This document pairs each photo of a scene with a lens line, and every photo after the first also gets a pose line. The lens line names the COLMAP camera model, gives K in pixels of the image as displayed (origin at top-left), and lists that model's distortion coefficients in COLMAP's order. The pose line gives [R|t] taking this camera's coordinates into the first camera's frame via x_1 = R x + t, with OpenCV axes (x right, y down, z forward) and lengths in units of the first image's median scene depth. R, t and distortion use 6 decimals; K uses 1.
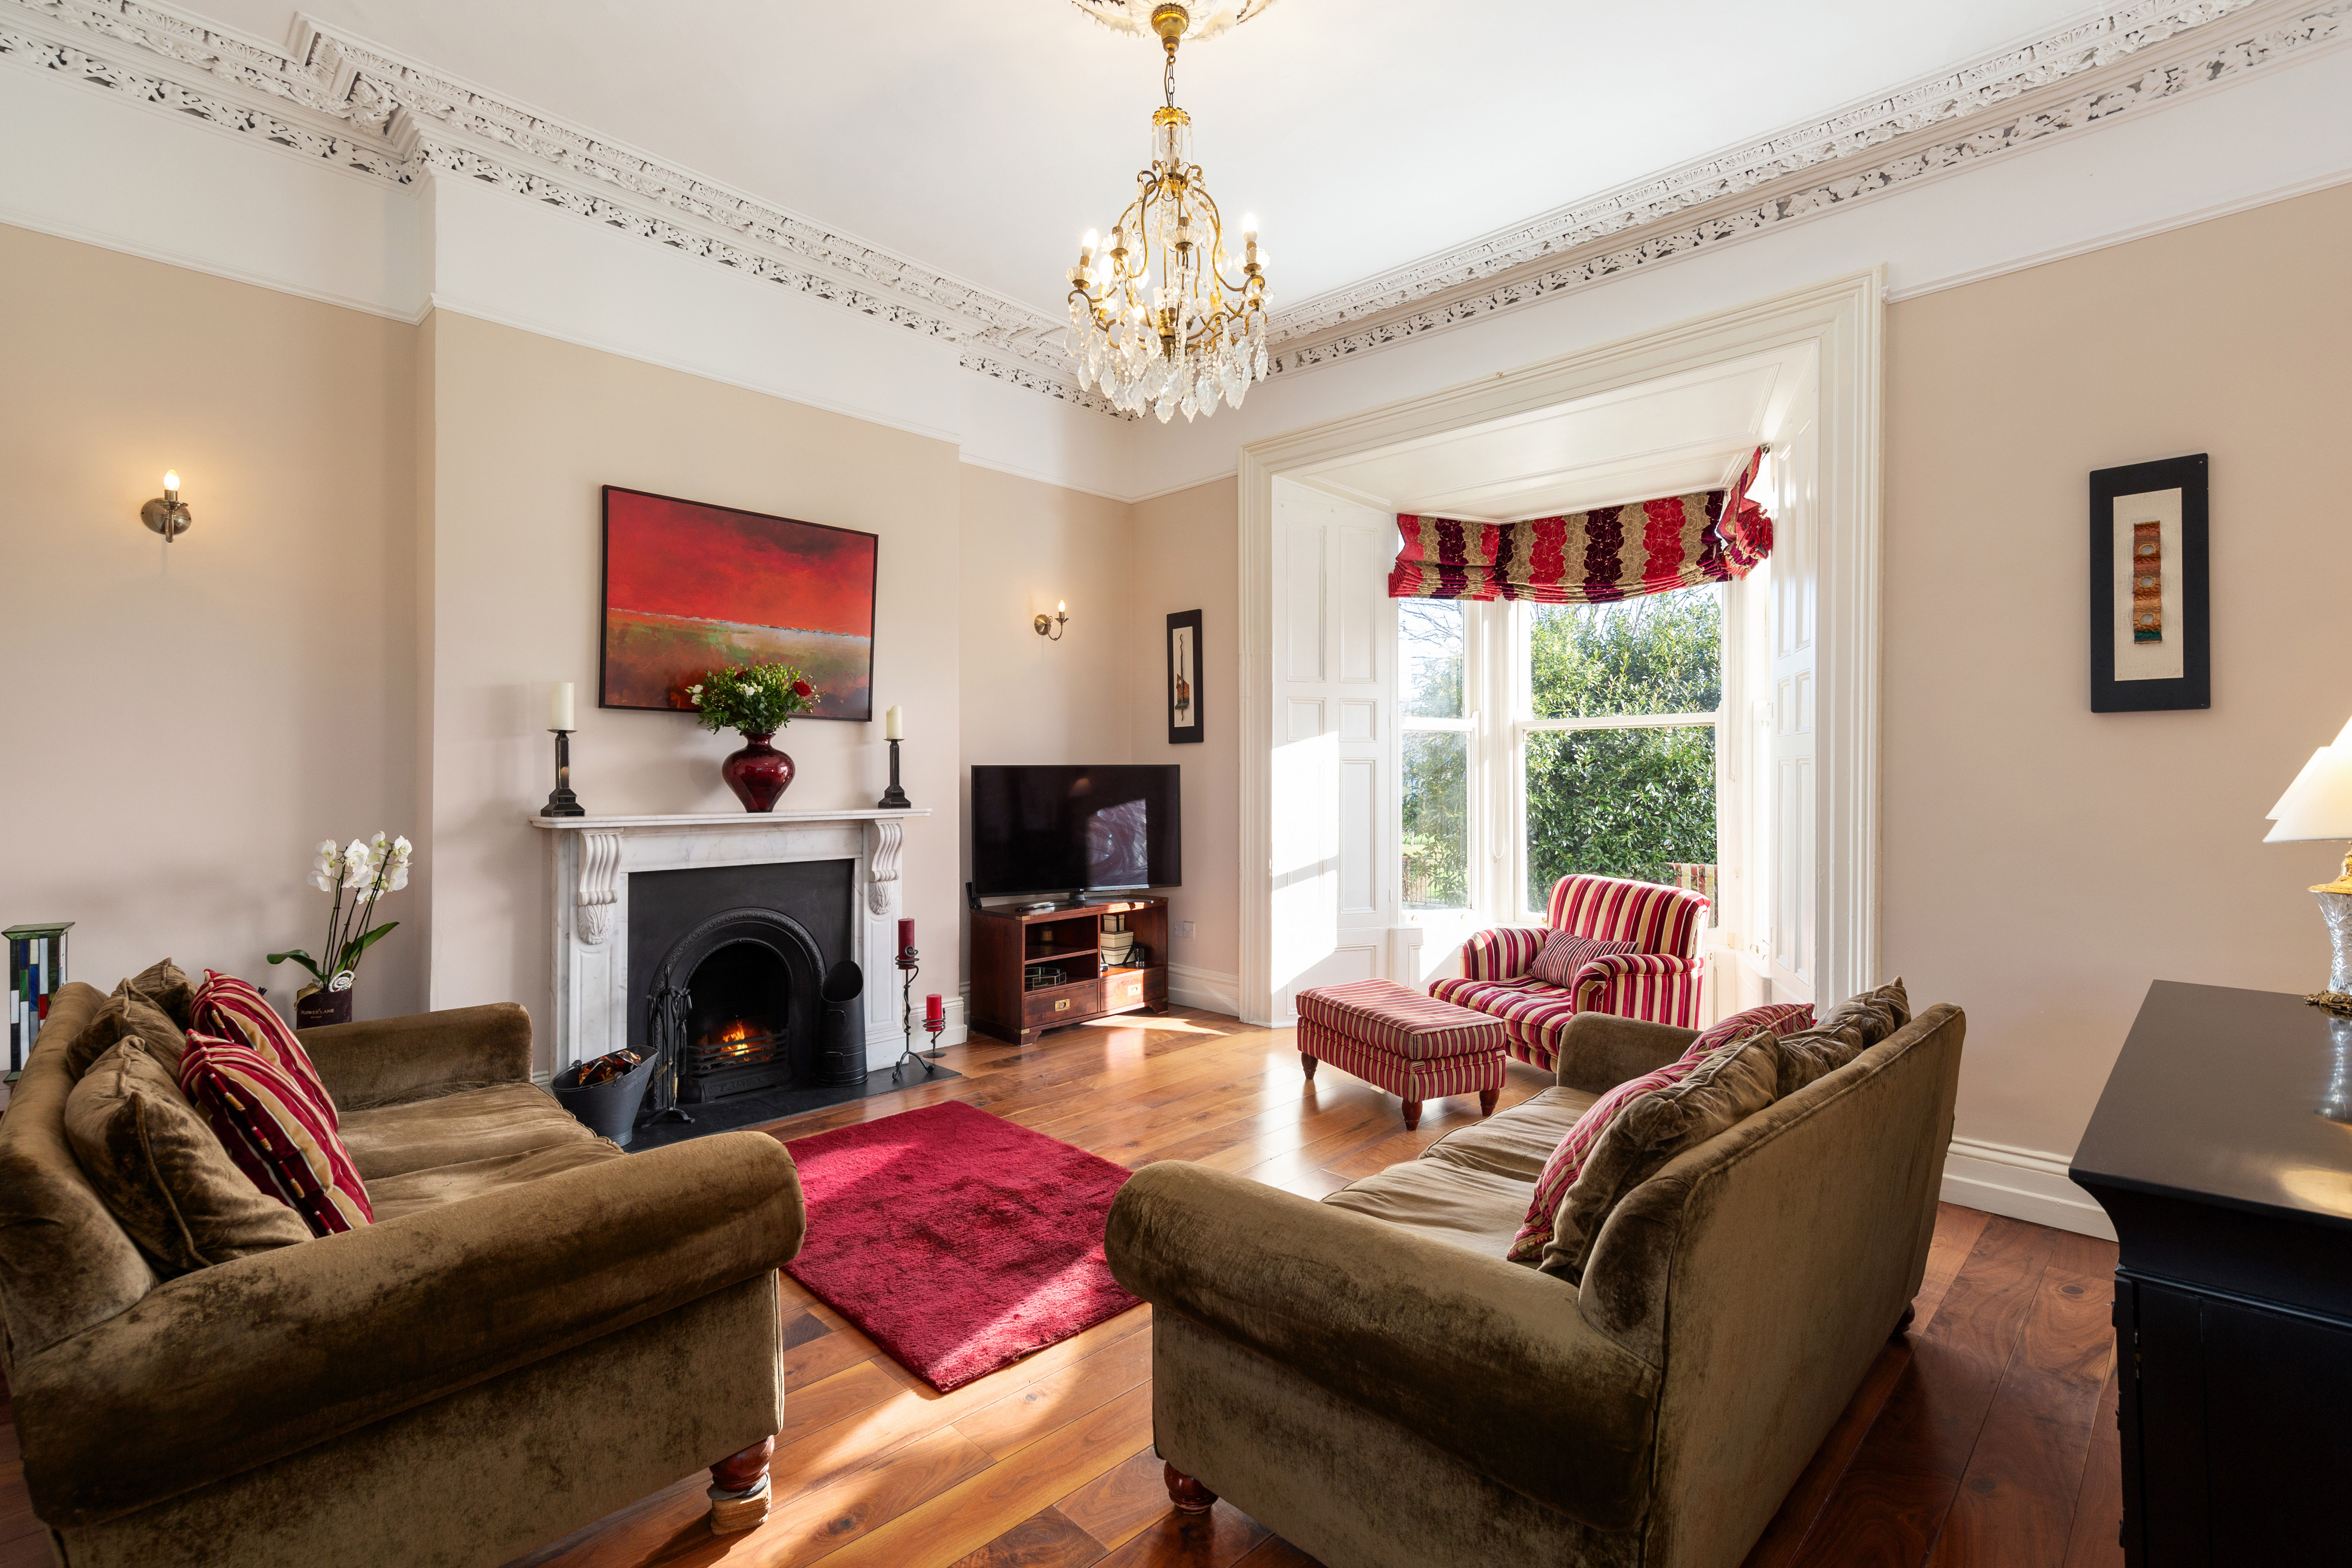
lens RADIAL K [[1071.8, 0, 1176.0], [0, 1071.8, 784.0], [0, 0, 1]] dist [-0.000566, -0.000172]
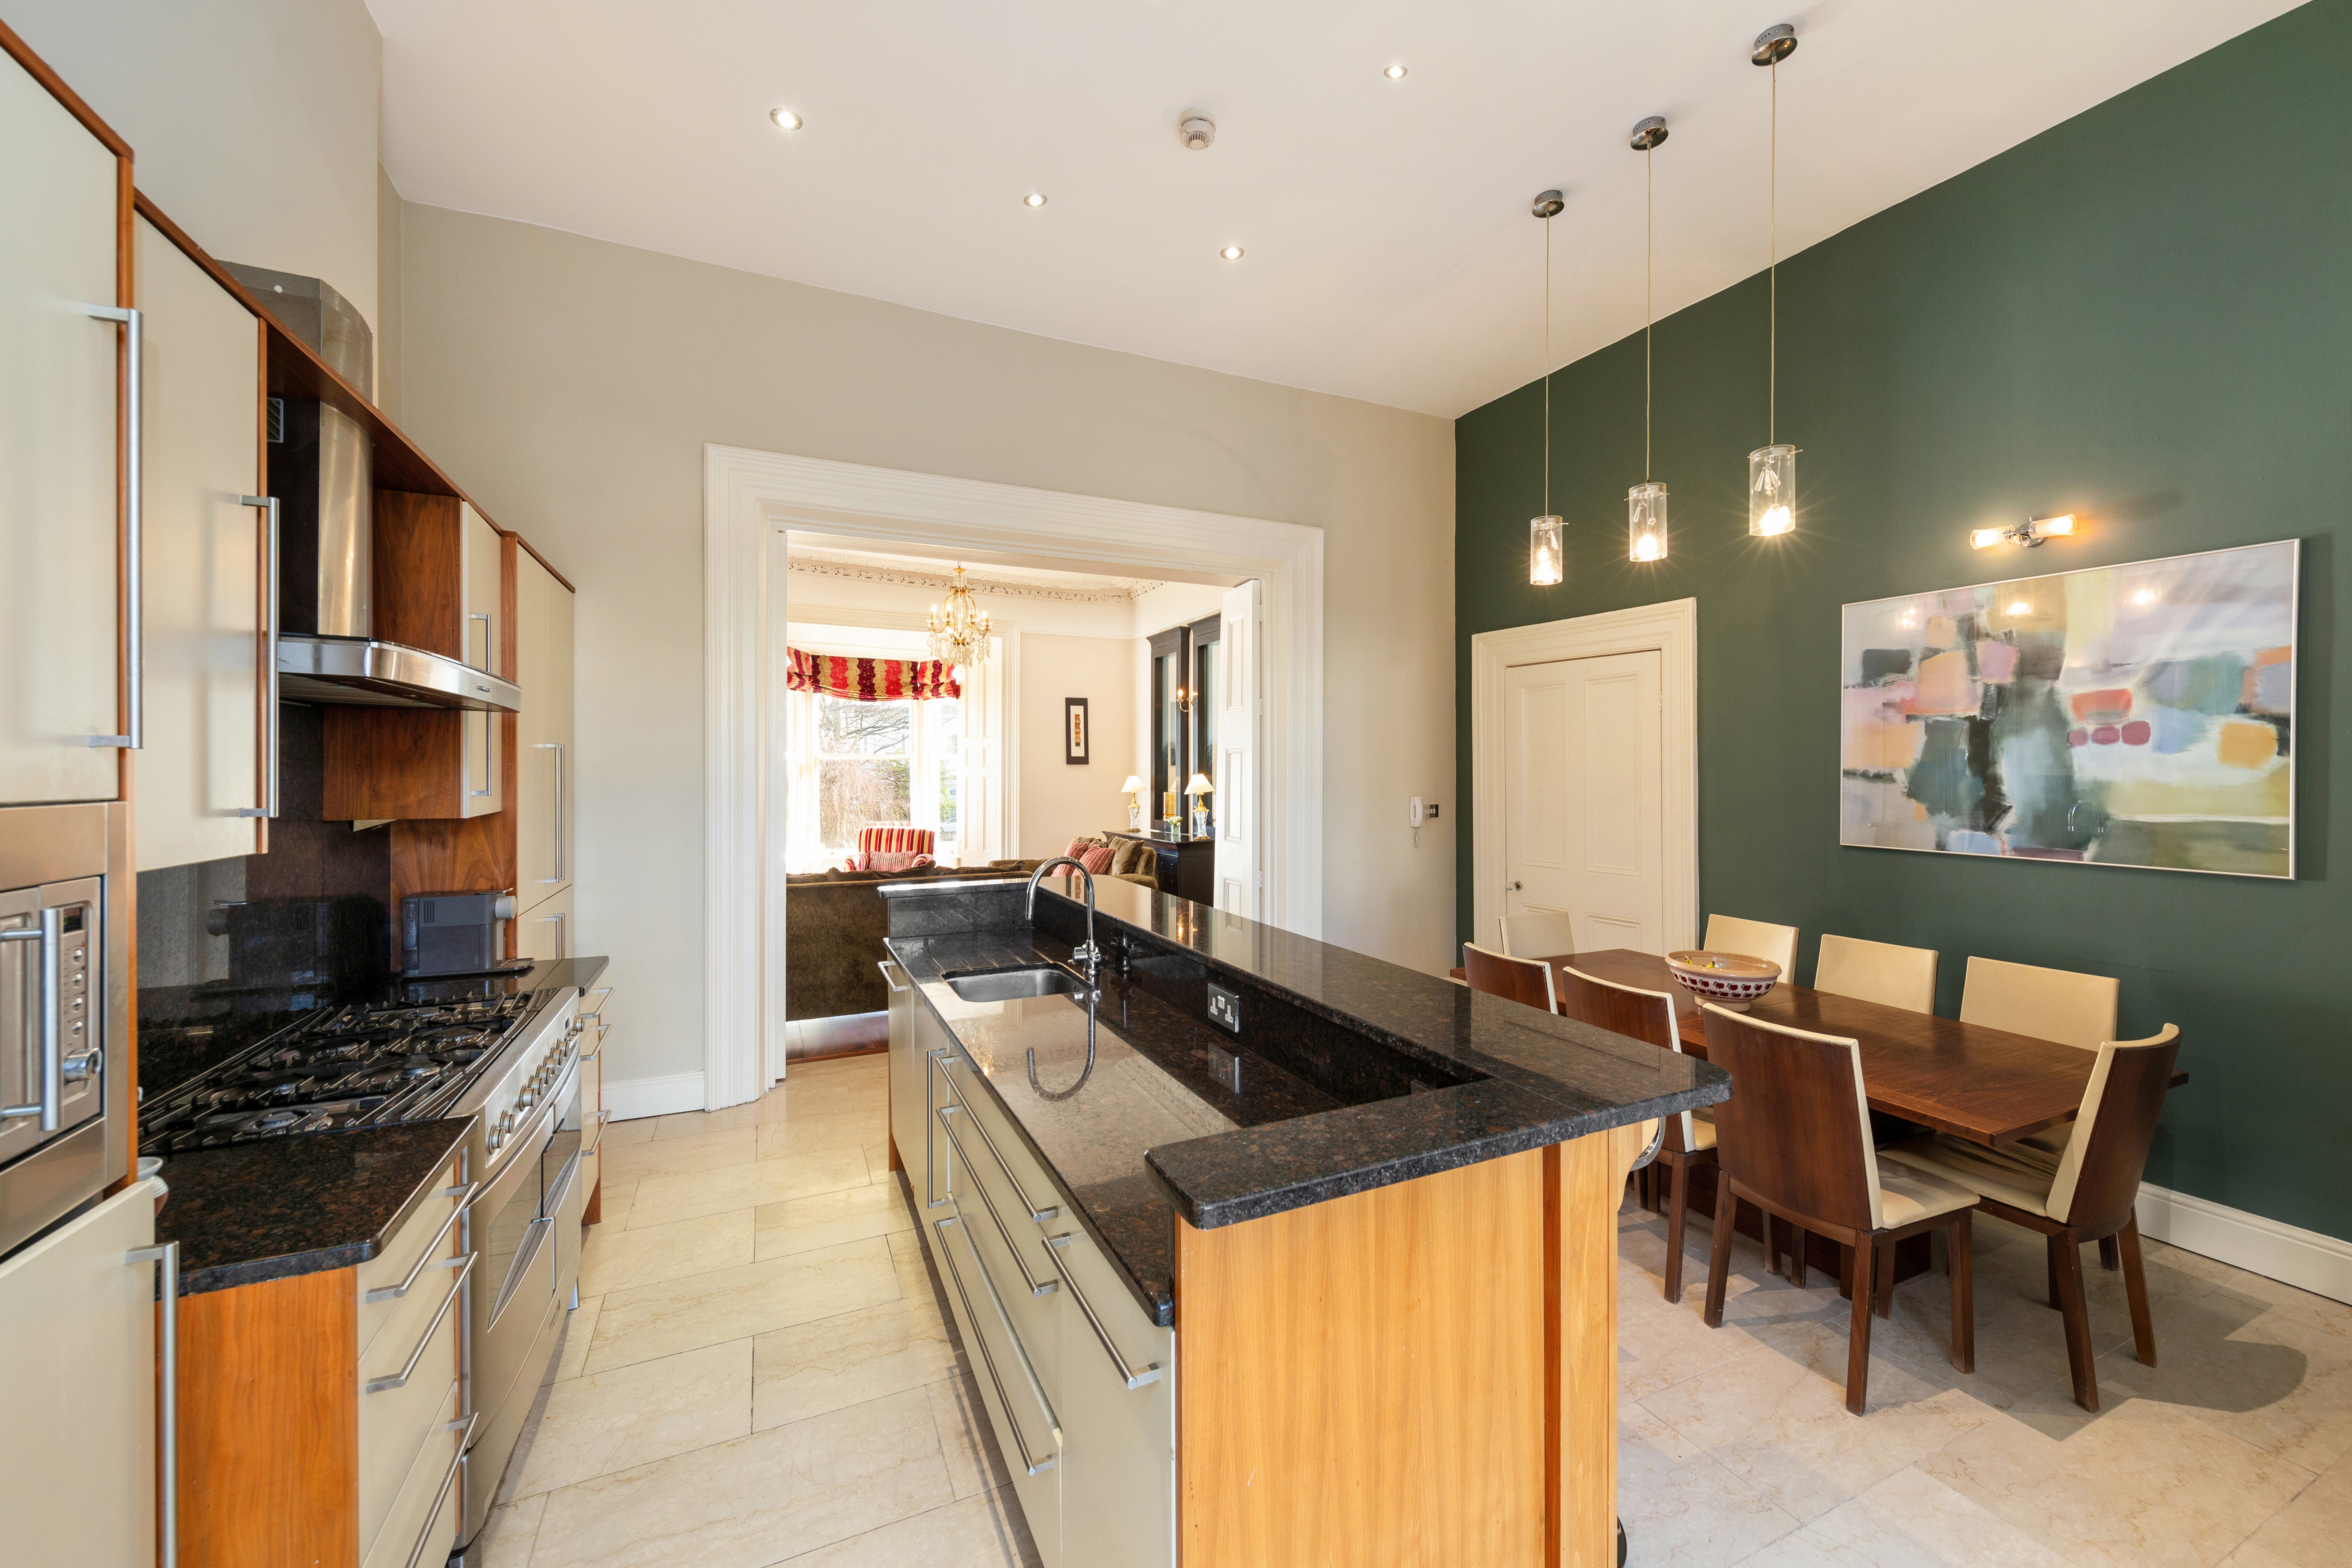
lens RADIAL K [[905.5, 0, 1182.6], [0, 905.5, 759.0], [0, 0, 1]] dist [0.000050, -0.000009]
pose [[0.336819, 0.000550, 0.941569, -1.152168], [-0.001181, 0.999999, -0.000161, -0.051775], [-0.941569, -0.001058, 0.336820, -0.244176]]
